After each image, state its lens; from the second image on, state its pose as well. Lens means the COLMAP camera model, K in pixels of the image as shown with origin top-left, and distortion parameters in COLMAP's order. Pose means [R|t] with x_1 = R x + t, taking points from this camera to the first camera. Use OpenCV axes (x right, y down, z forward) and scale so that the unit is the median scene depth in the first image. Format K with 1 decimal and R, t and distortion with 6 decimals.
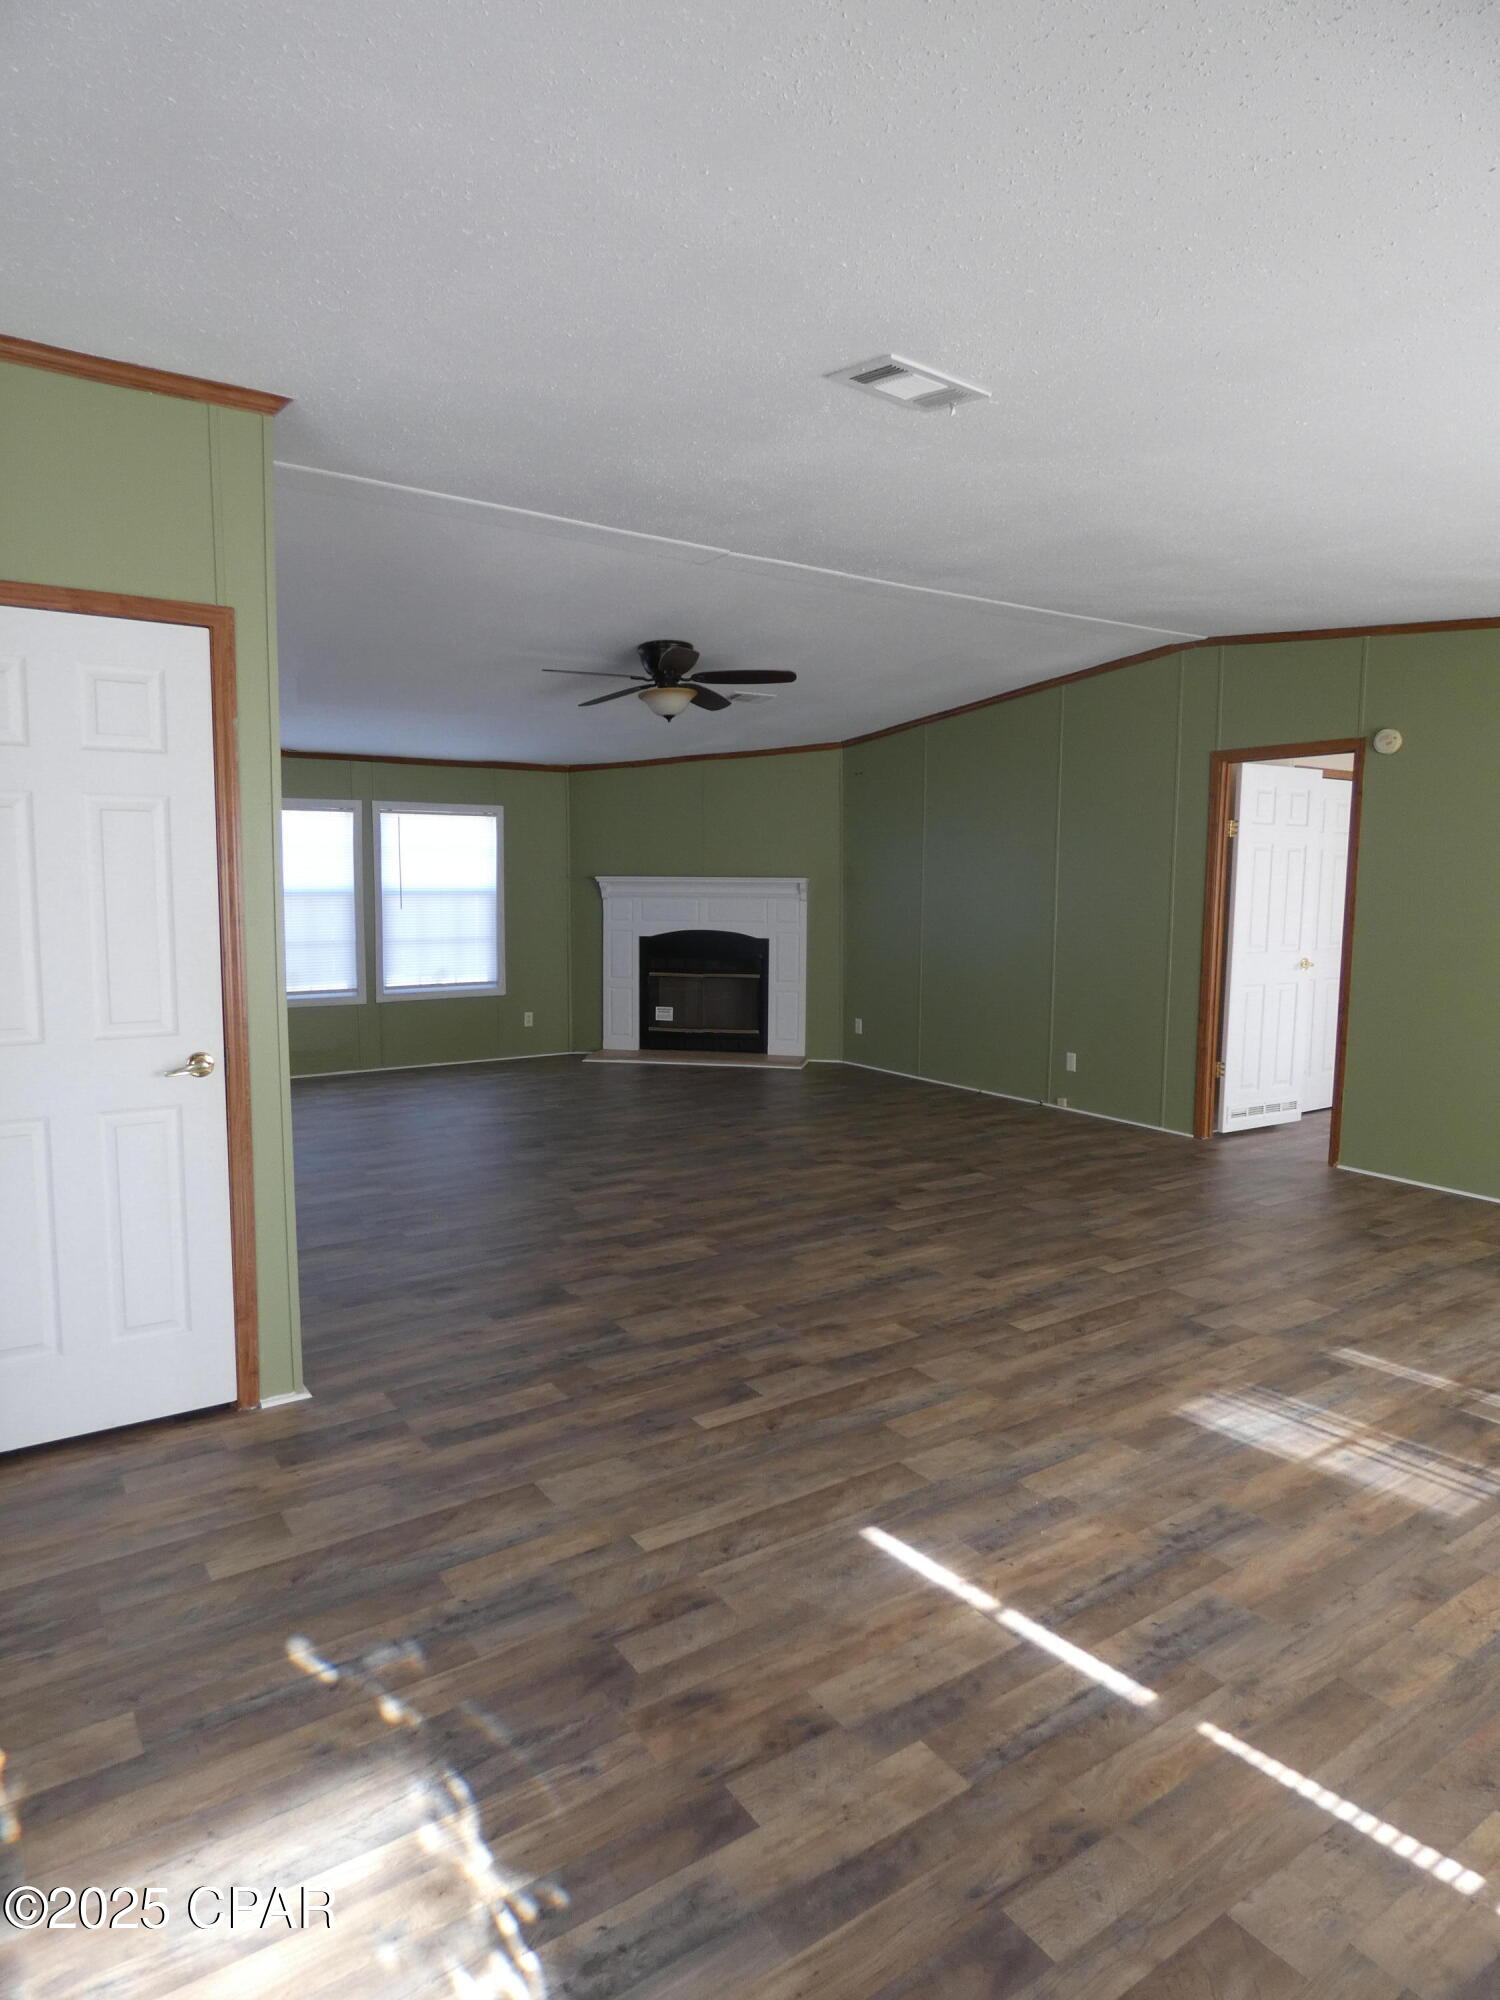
lens RADIAL K [[1191.5, 0, 741.5], [0, 1191.5, 997.9], [0, 0, 1]] dist [-0.004282, -0.001602]
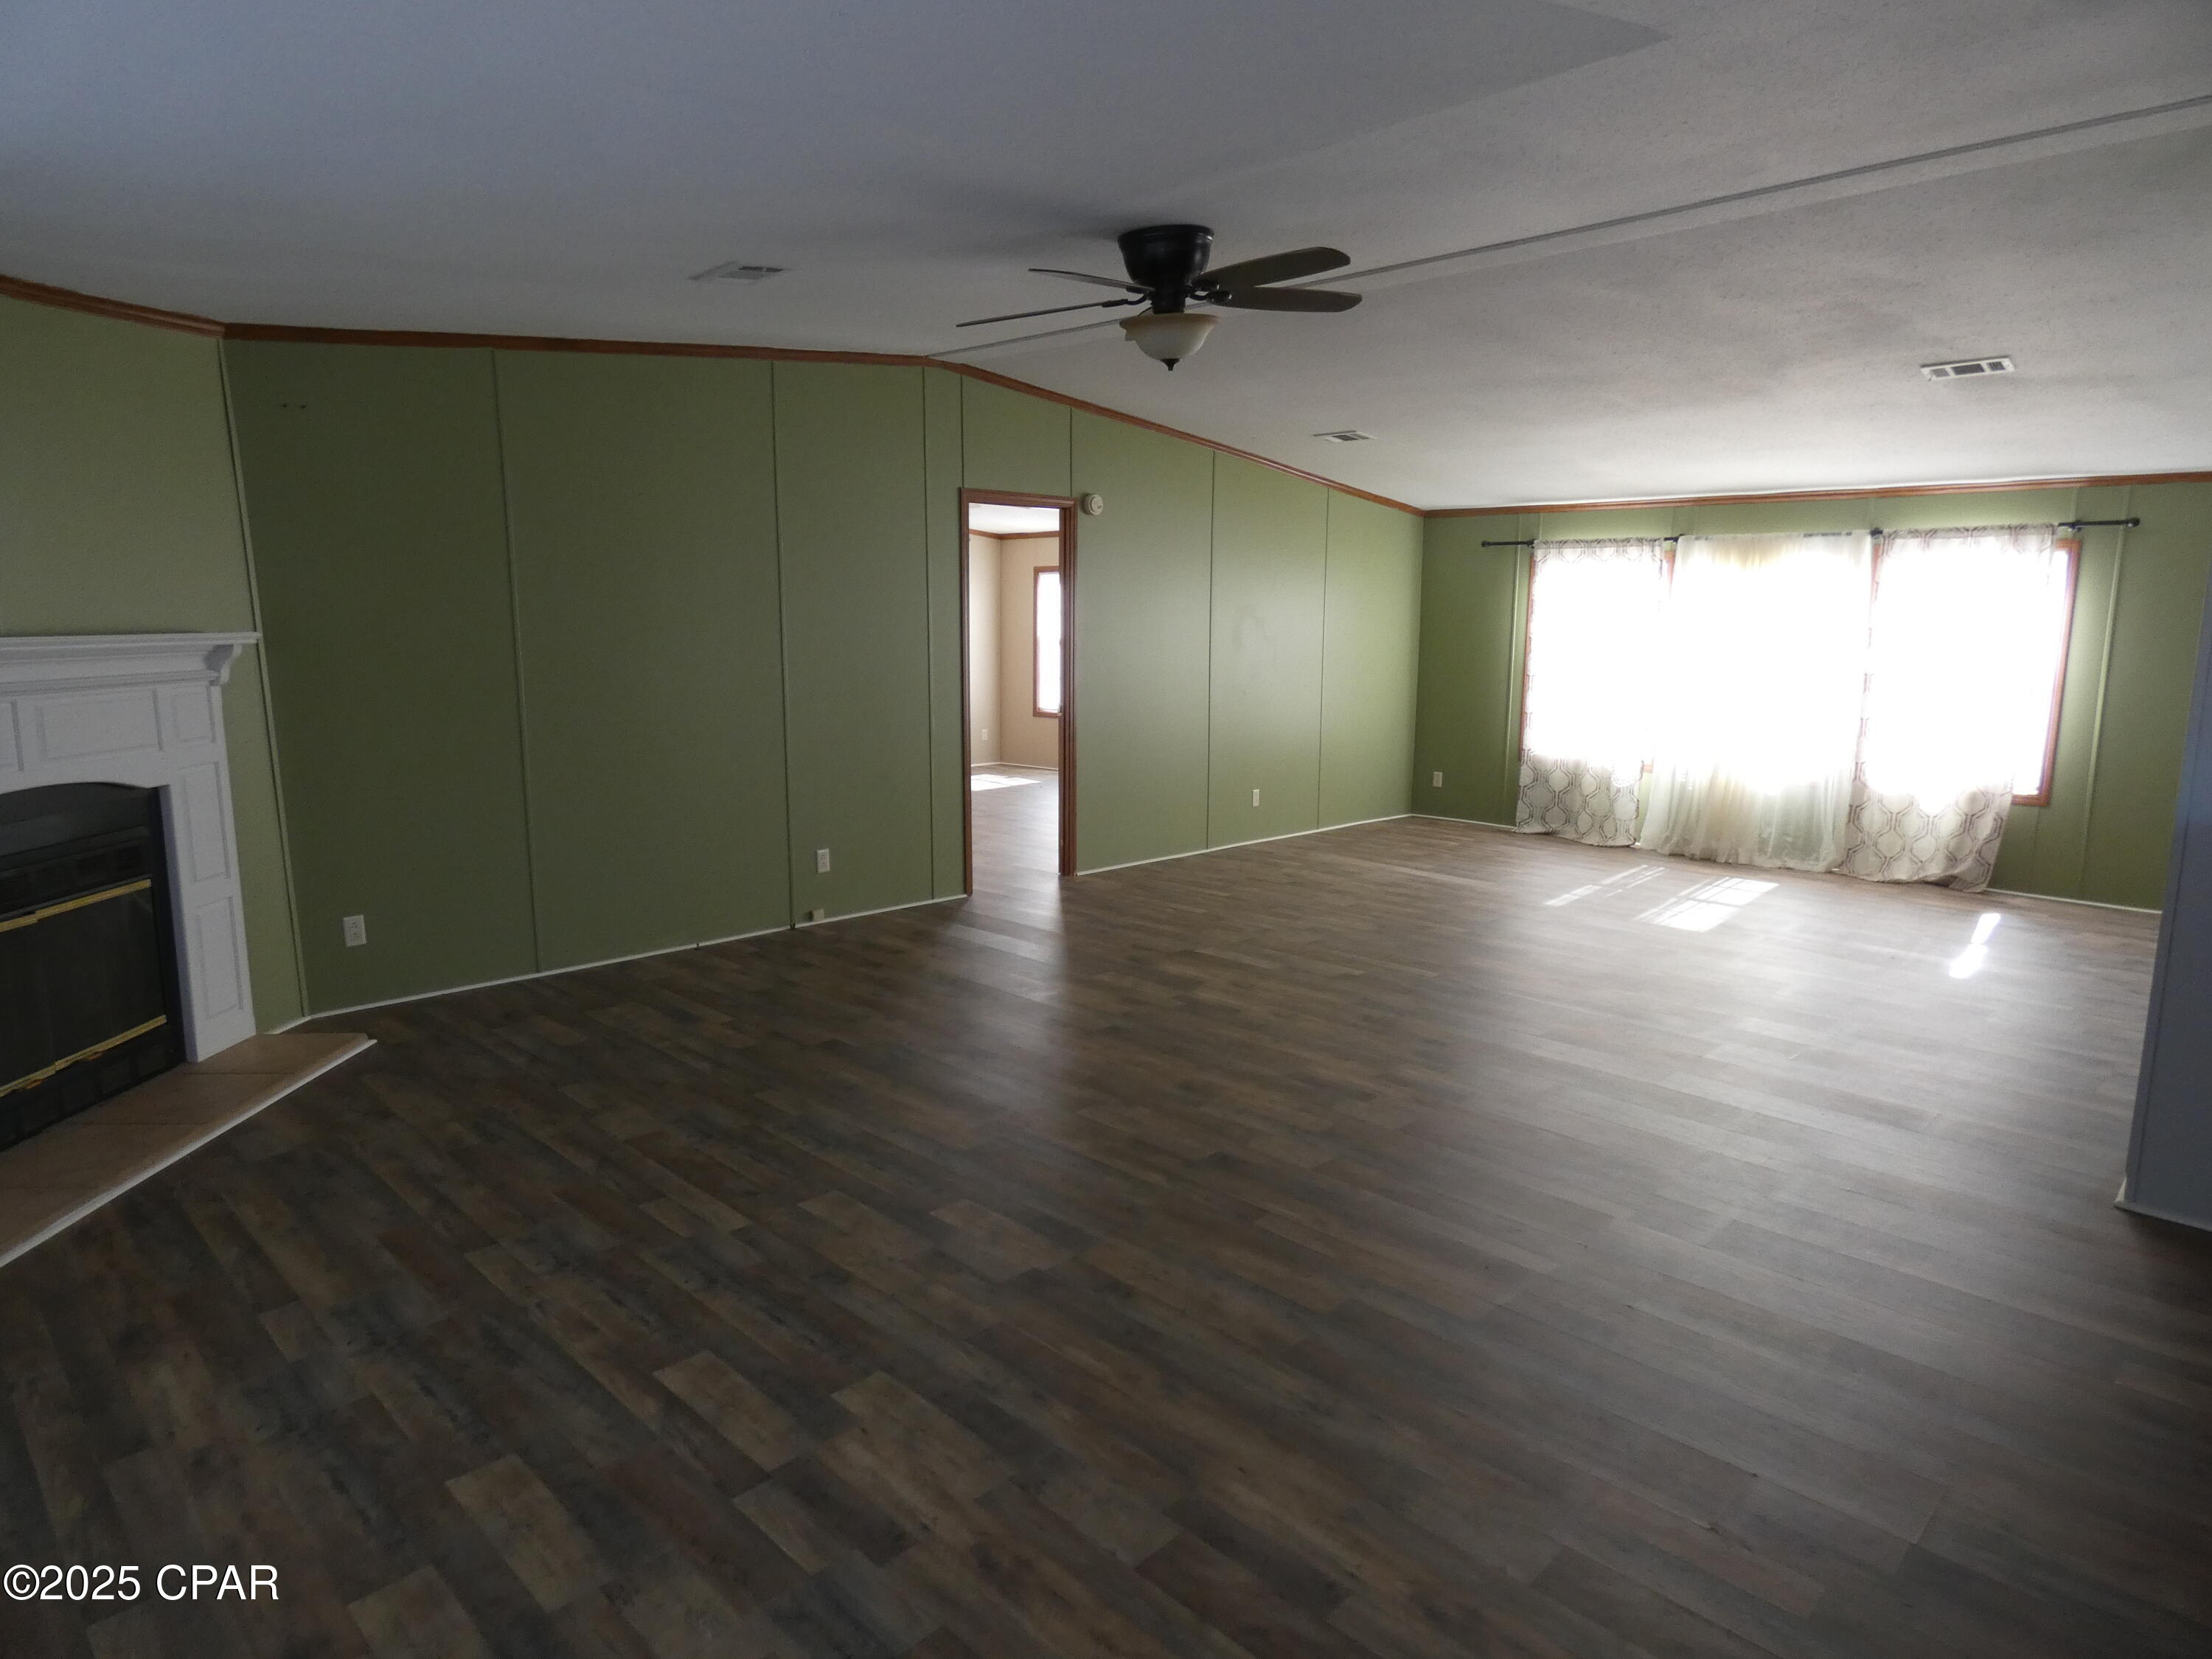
lens RADIAL K [[1315.3, 0, 1110.2], [0, 1315.3, 826.4], [0, 0, 1]] dist [-0.010351, -0.000106]
pose [[-0.192649, -0.163517, 0.967548, -0.481744], [0.094401, 0.978356, 0.184139, -0.089251], [-0.976716, 0.126811, -0.173043, 0.781733]]
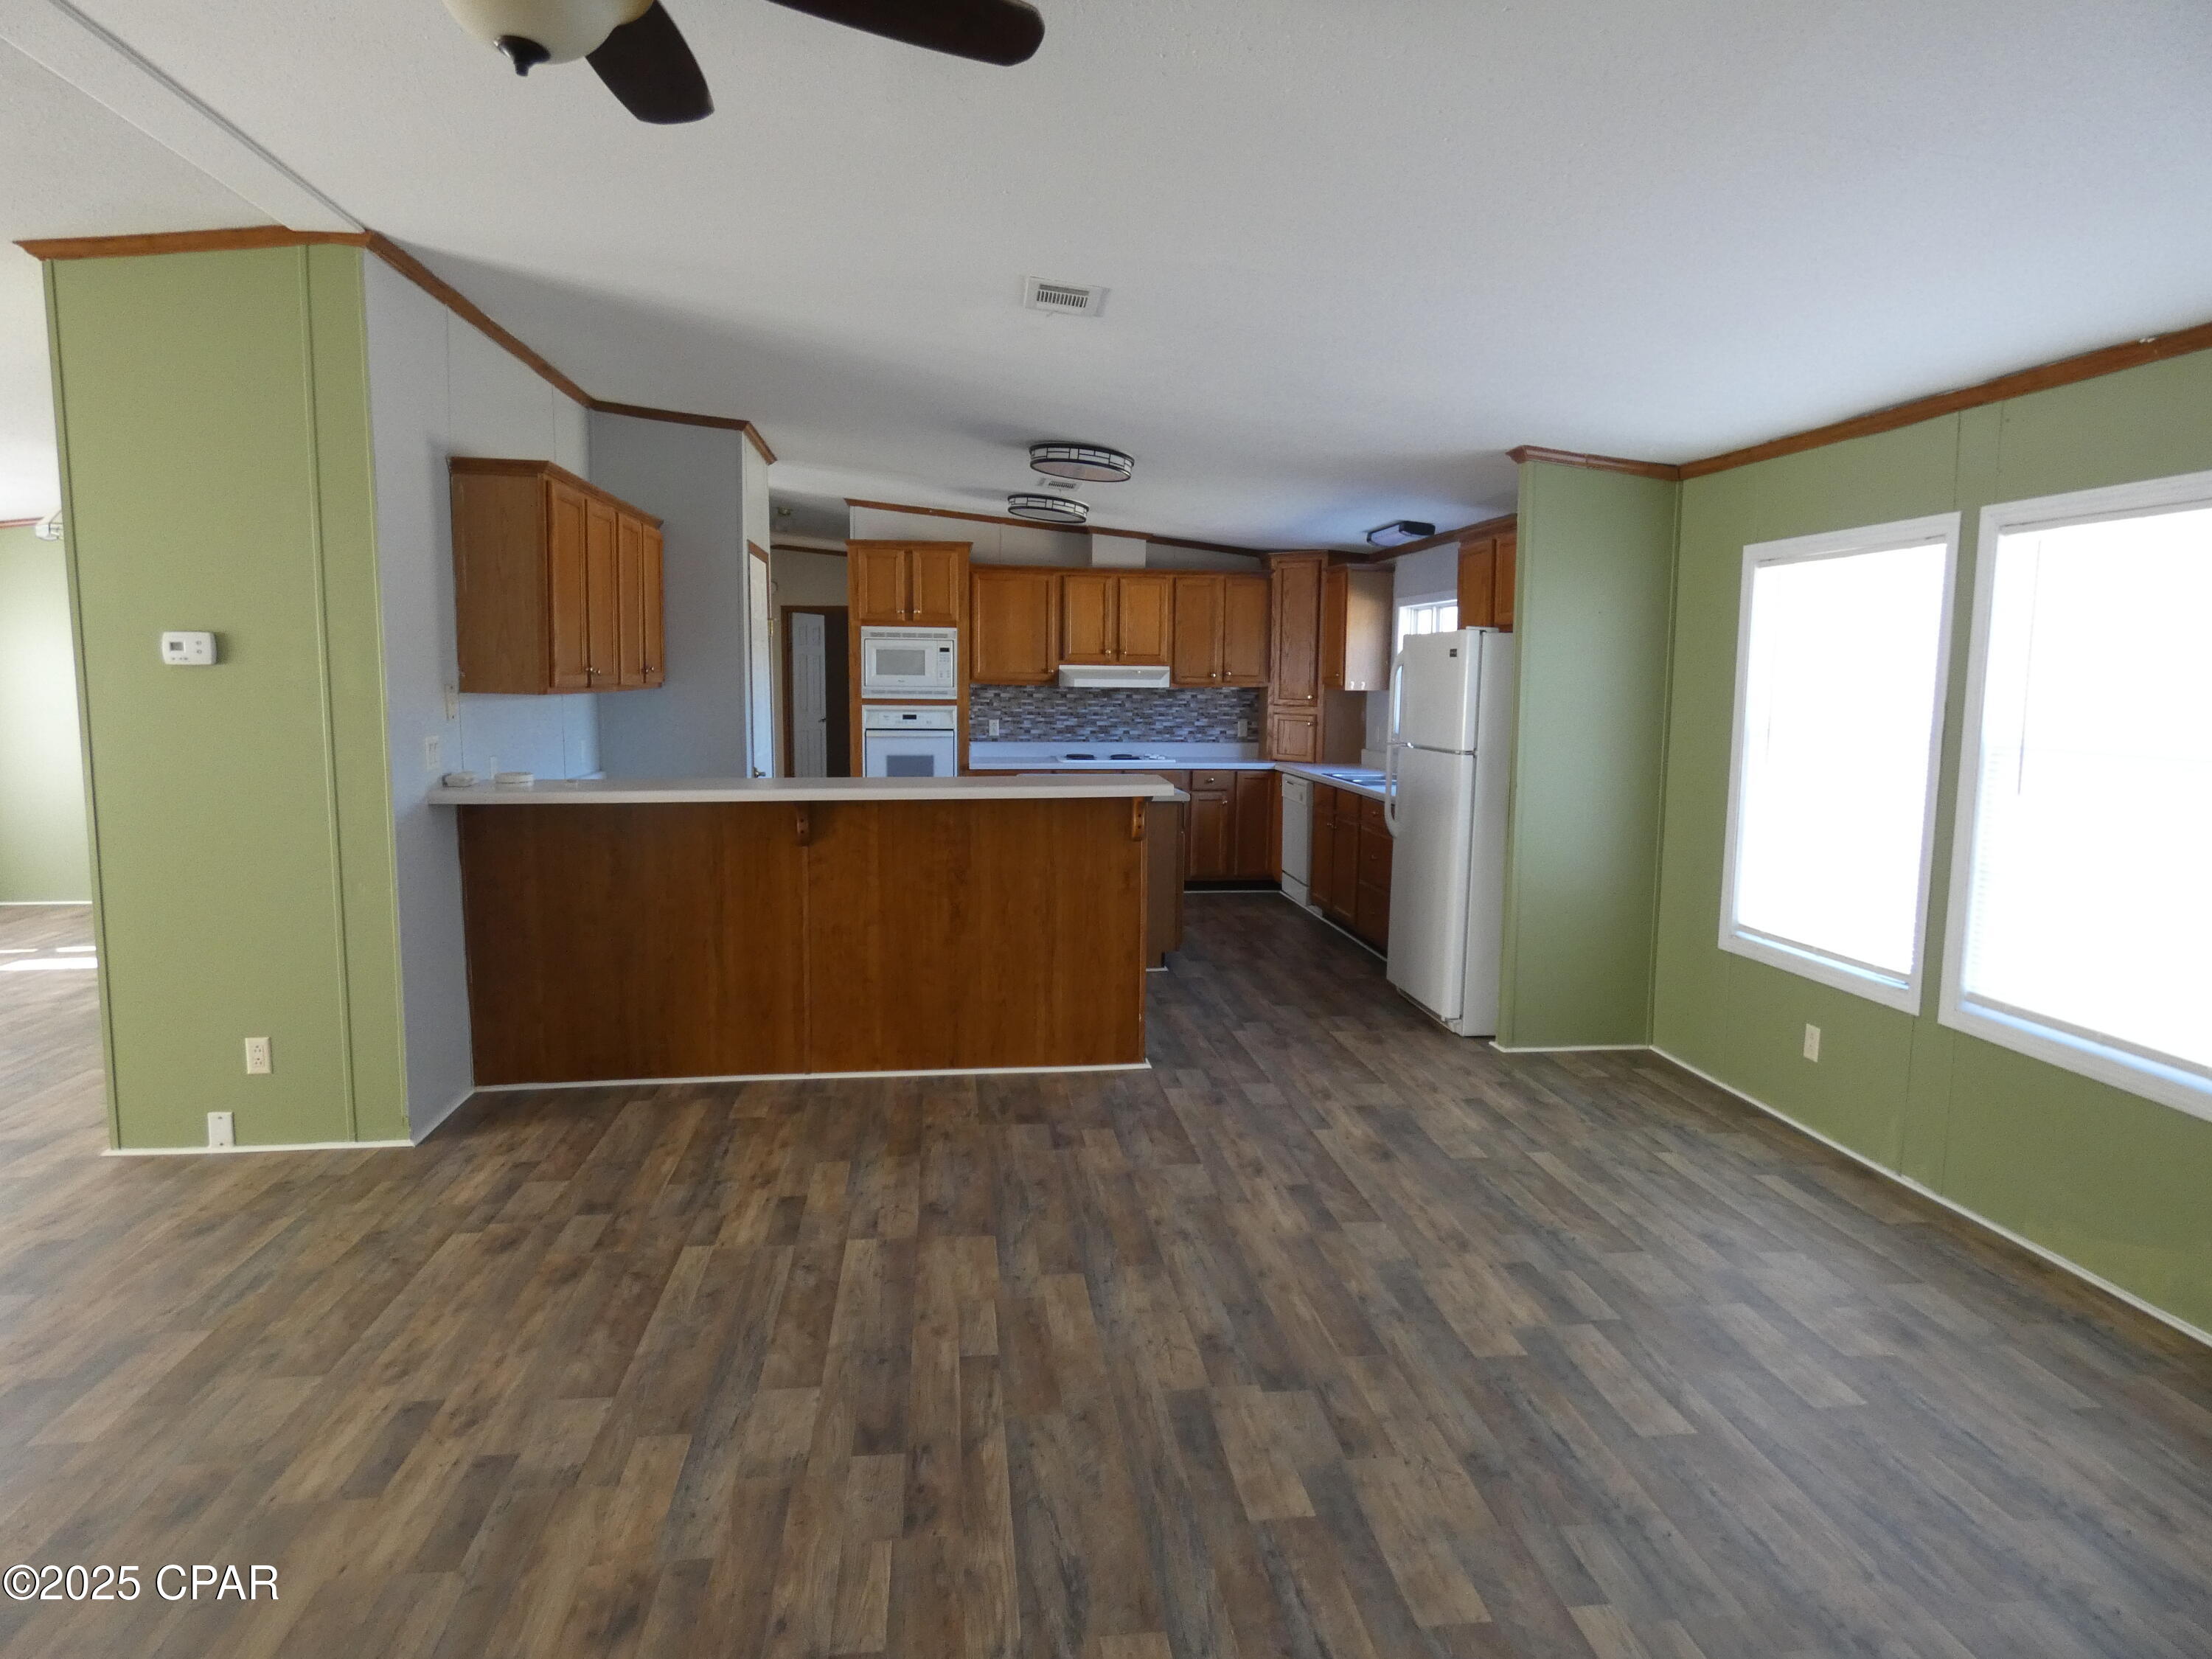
lens RADIAL K [[1315.3, 0, 1110.2], [0, 1315.3, 826.4], [0, 0, 1]] dist [-0.010351, -0.000106]
pose [[-0.455504, 0.091043, -0.885566, 0.084827], [-0.104669, 0.982380, 0.154834, -0.088490], [0.884059, 0.163219, -0.437949, 0.834615]]
